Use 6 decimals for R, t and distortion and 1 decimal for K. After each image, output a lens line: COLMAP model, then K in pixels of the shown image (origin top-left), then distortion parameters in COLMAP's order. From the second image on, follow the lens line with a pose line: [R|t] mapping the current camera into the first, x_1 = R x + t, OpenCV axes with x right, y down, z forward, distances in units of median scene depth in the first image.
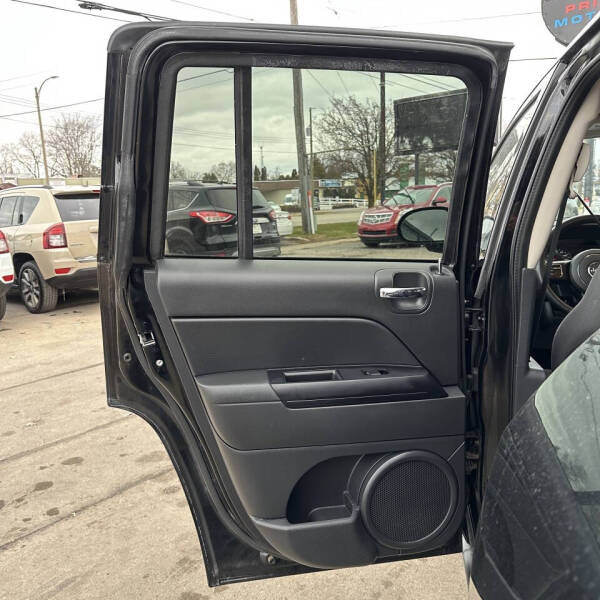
lens RADIAL K [[564.3, 0, 300.0], [0, 564.3, 300.0], [0, 0, 1]] dist [0.081190, -0.140130]
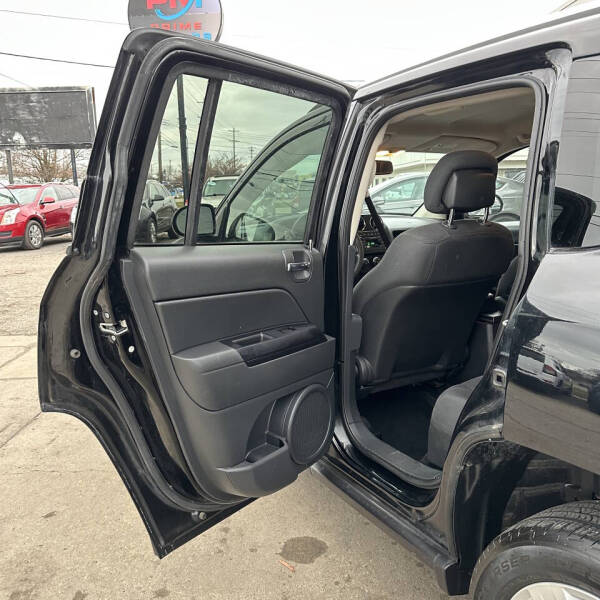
lens RADIAL K [[564.3, 0, 300.0], [0, 564.3, 300.0], [0, 0, 1]] dist [0.081190, -0.140130]
pose [[0.761049, -0.107131, 0.639787, -0.651277], [0.109278, 0.993347, 0.036344, 0.017439], [-0.639424, 0.042255, 0.767692, 0.003016]]
